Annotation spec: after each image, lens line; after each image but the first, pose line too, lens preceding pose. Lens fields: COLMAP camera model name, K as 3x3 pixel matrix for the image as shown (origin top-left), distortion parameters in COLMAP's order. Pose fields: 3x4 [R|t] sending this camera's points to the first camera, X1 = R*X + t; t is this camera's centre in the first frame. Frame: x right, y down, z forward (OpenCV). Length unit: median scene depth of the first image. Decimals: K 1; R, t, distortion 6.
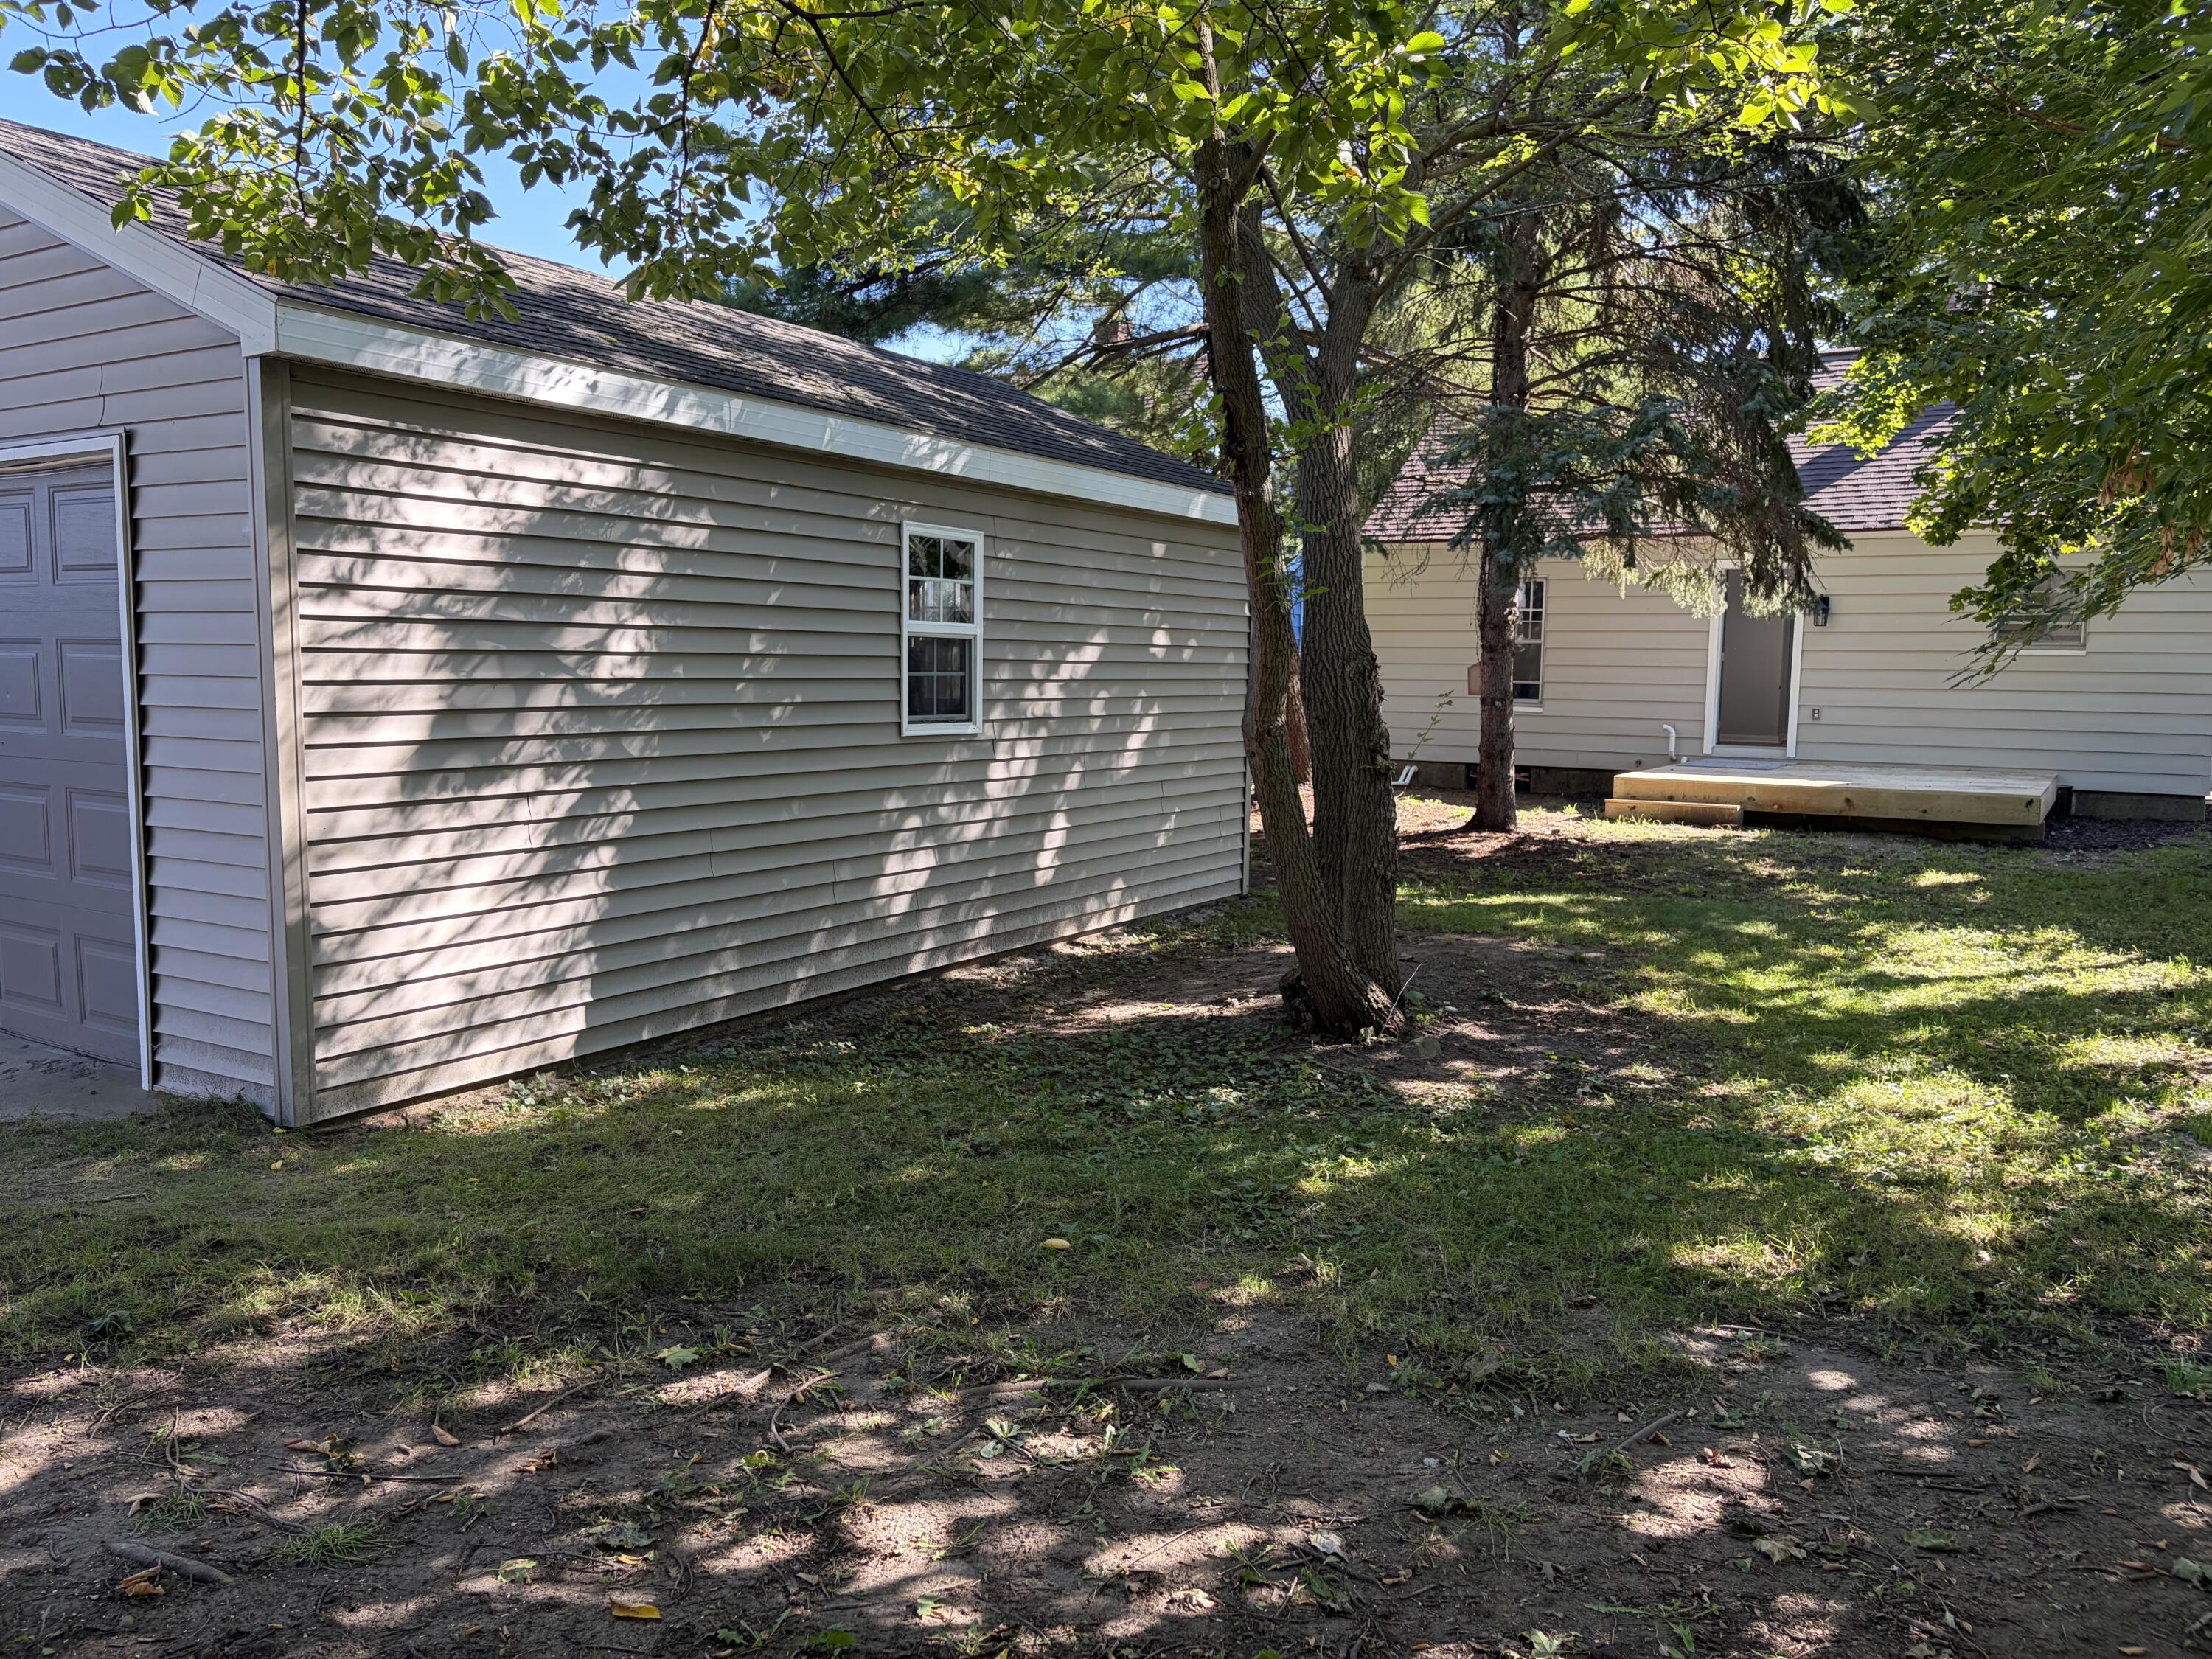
lens RADIAL K [[1681.3, 0, 1098.8], [0, 1681.3, 833.1], [0, 0, 1]] dist [0.036756, -0.036179]
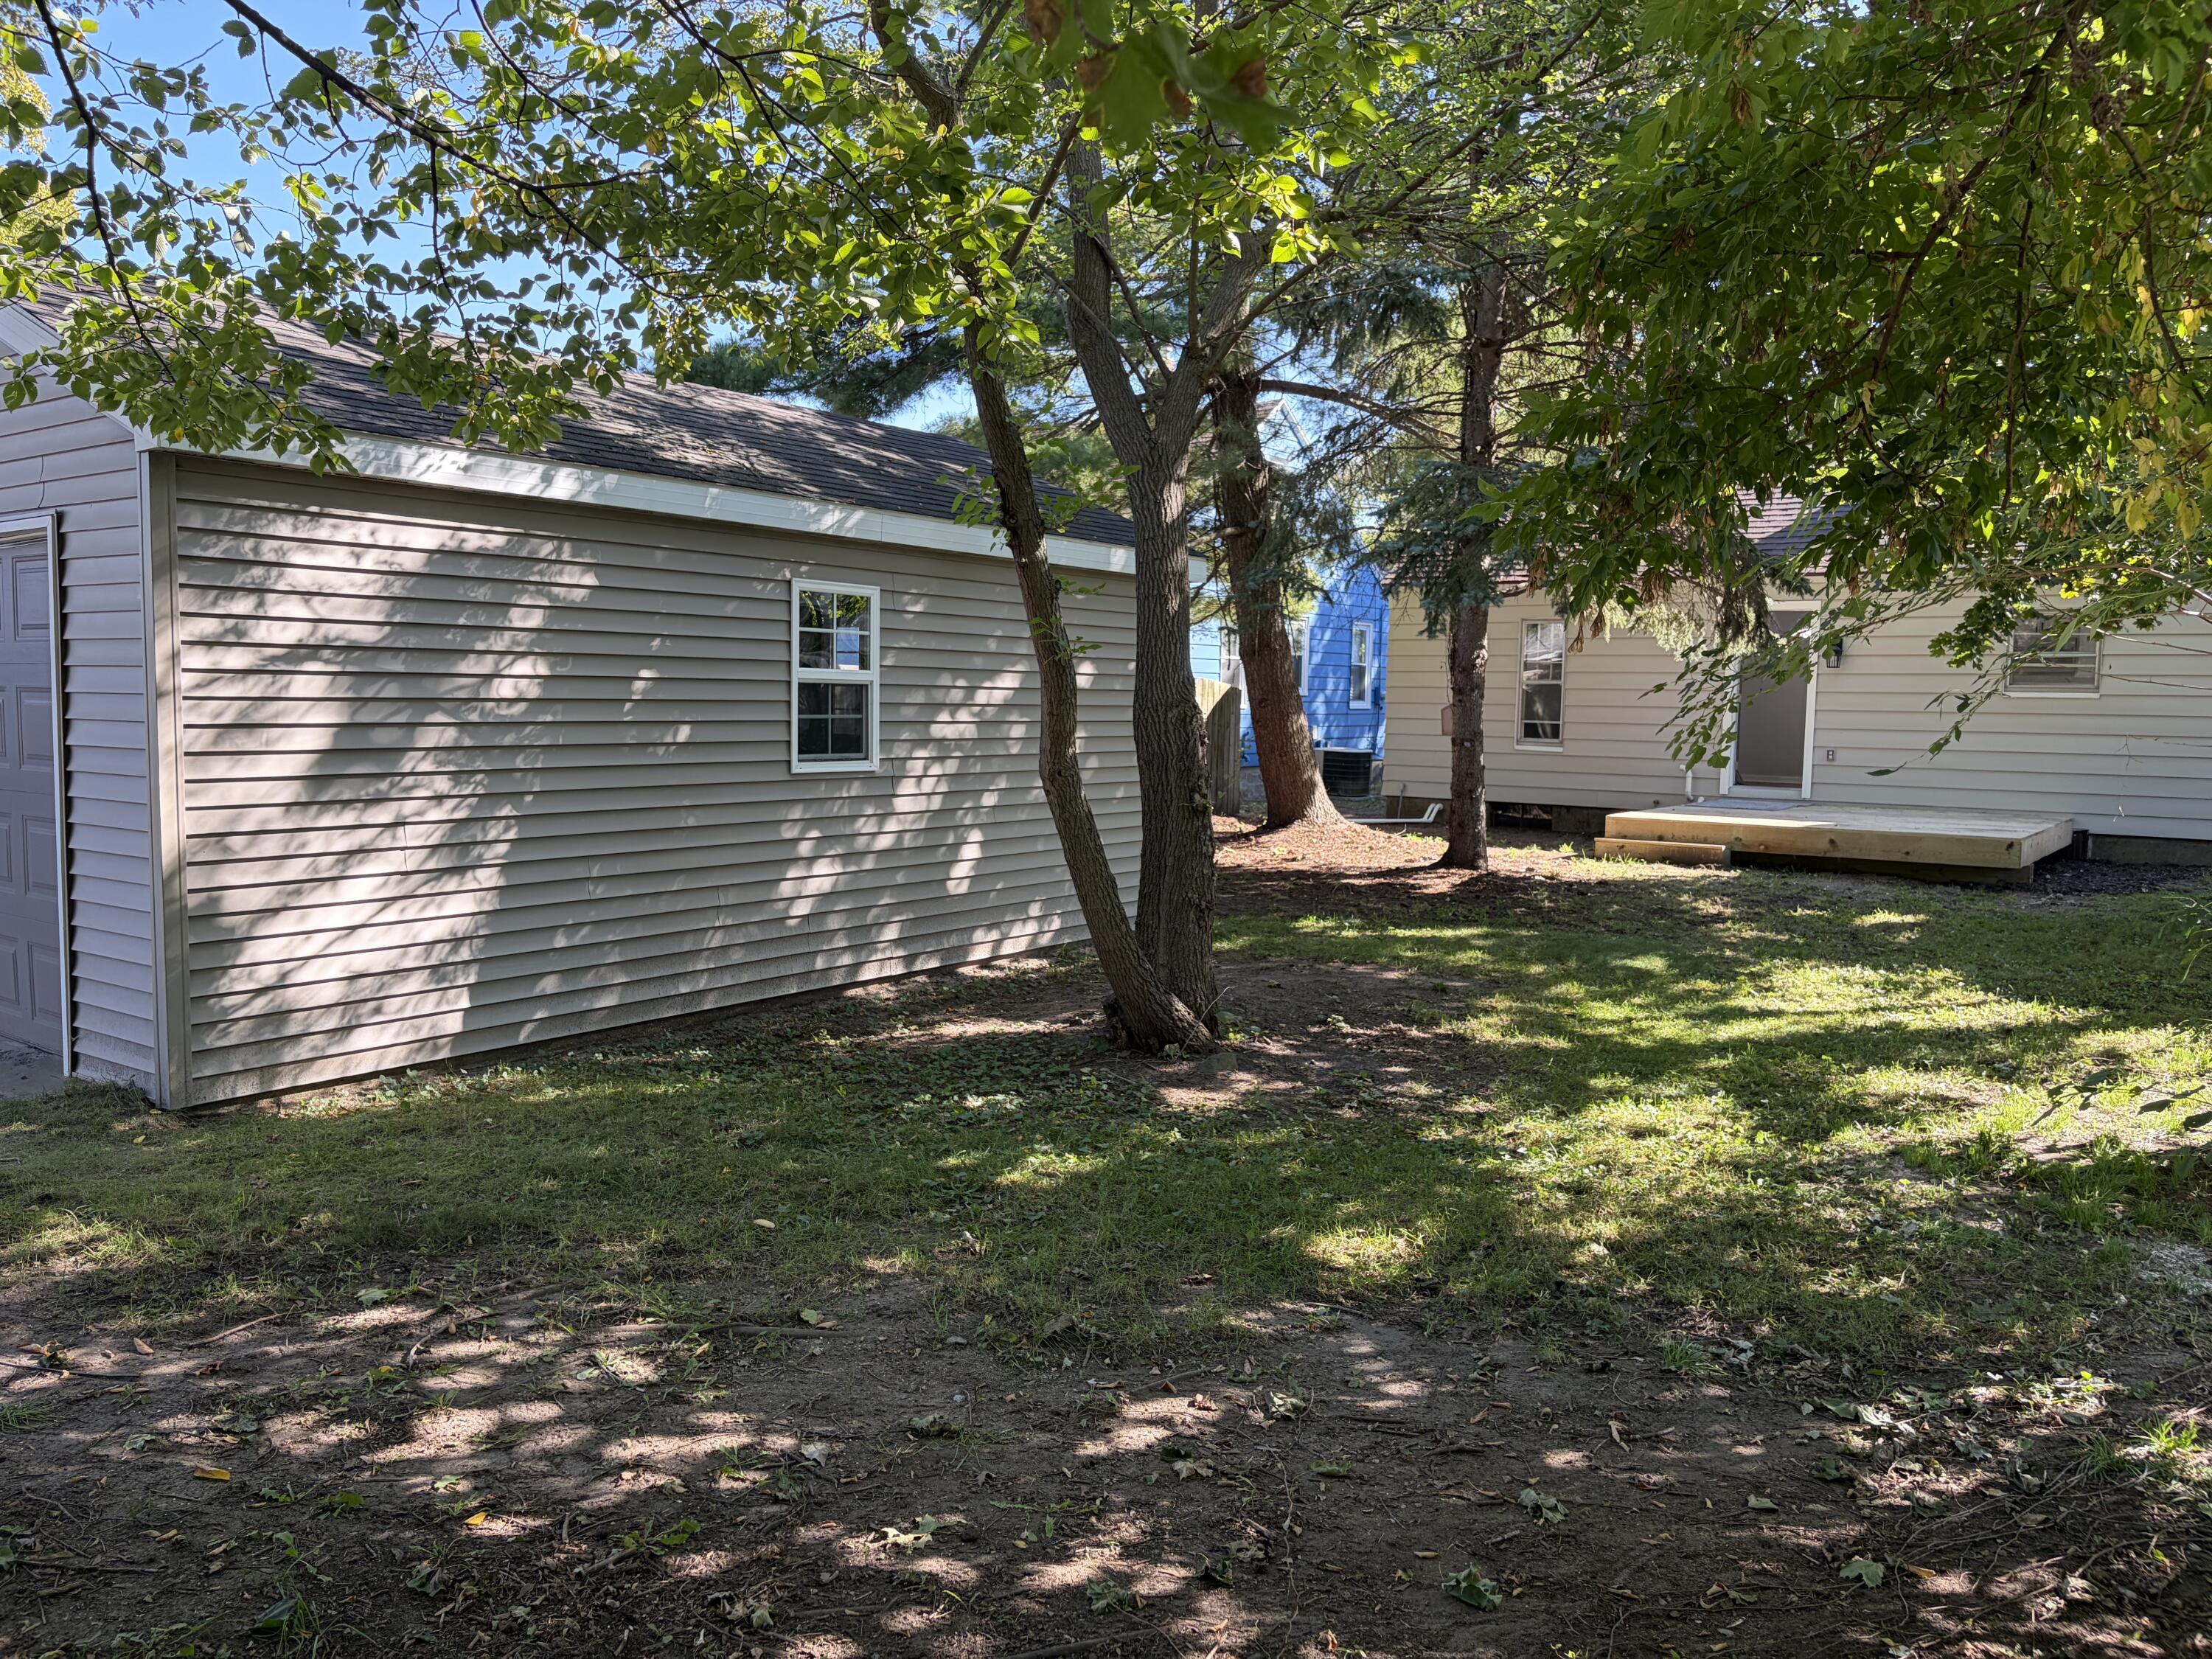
lens RADIAL K [[1681.3, 0, 1098.3], [0, 1681.3, 817.6], [0, 0, 1]] dist [0.036756, -0.036179]
pose [[0.996938, 0.008230, -0.077766, 0.218068], [-0.010520, 0.999522, -0.029085, 0.001245], [0.077490, 0.029814, 0.996547, -0.099828]]
